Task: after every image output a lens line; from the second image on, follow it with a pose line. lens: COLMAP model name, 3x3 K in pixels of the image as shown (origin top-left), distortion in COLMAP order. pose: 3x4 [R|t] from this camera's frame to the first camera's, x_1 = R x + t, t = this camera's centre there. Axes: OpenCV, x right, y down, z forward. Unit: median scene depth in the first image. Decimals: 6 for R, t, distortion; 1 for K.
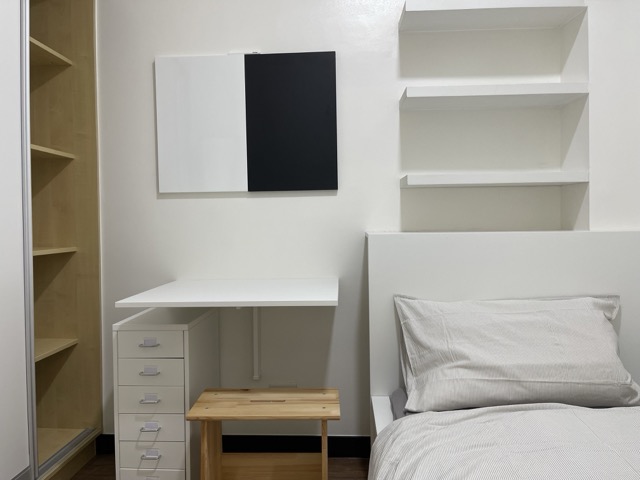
lens RADIAL K [[483.7, 0, 319.4], [0, 483.7, 236.1], [0, 0, 1]] dist [0.086261, -0.113558]
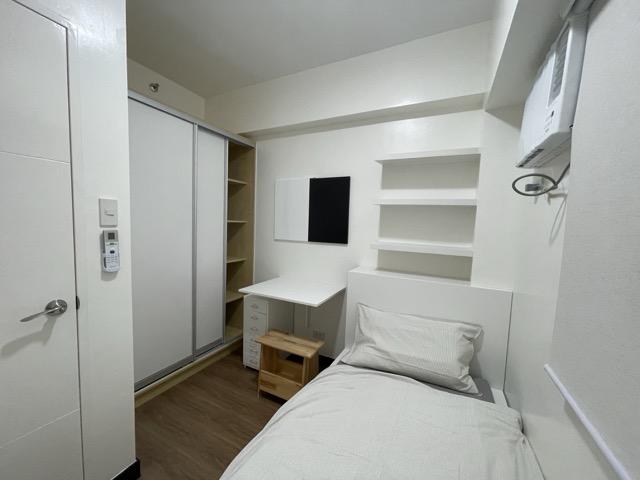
lens RADIAL K [[258.9, 0, 317.5], [0, 258.9, 242.6], [0, 0, 1]] dist [-0.000134, -0.000001]
pose [[0.912402, 0.076638, -0.402057, 0.416339], [-0.055514, 0.996408, 0.063949, -0.190340], [0.405514, -0.036027, 0.913379, -0.048967]]
